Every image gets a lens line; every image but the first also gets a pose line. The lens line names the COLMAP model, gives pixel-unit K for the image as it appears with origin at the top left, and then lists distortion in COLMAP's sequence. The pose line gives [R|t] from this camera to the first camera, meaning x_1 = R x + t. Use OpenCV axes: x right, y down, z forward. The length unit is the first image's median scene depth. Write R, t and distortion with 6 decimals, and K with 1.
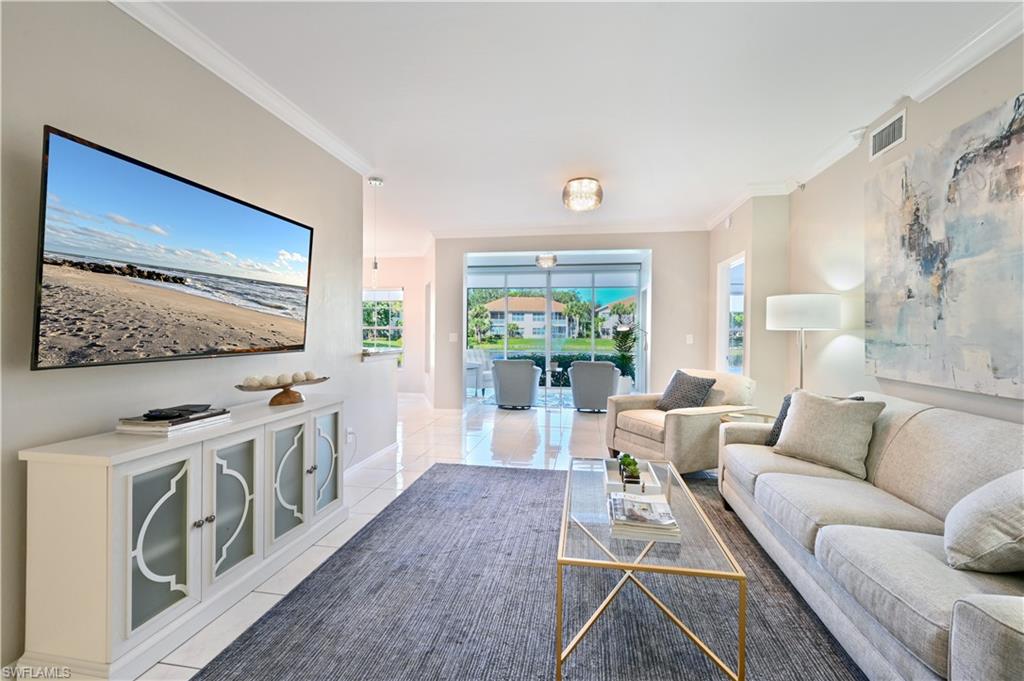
lens RADIAL K [[430.5, 0, 511.9], [0, 430.5, 332.6], [0, 0, 1]] dist [0.006292, -0.001008]
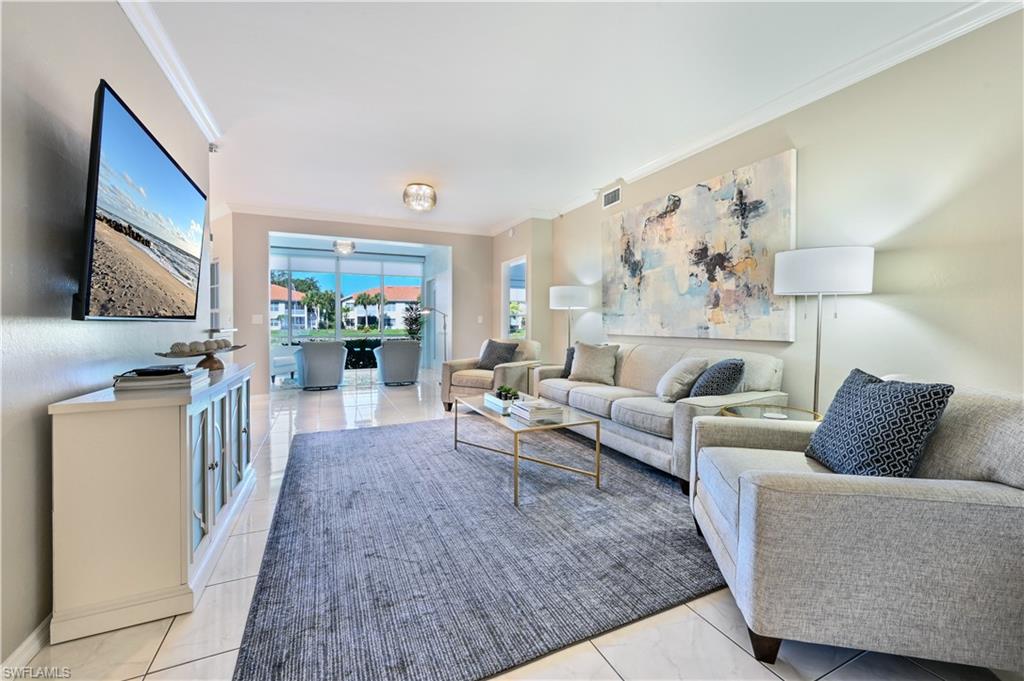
lens RADIAL K [[420.8, 0, 515.3], [0, 420.8, 326.2], [0, 0, 1]] dist [-0.004302, -0.000197]
pose [[0.824141, -0.011305, 0.566273, -0.423087], [0.007772, 0.999932, 0.008650, 0.050648], [-0.566332, -0.002728, 0.824173, -0.185814]]
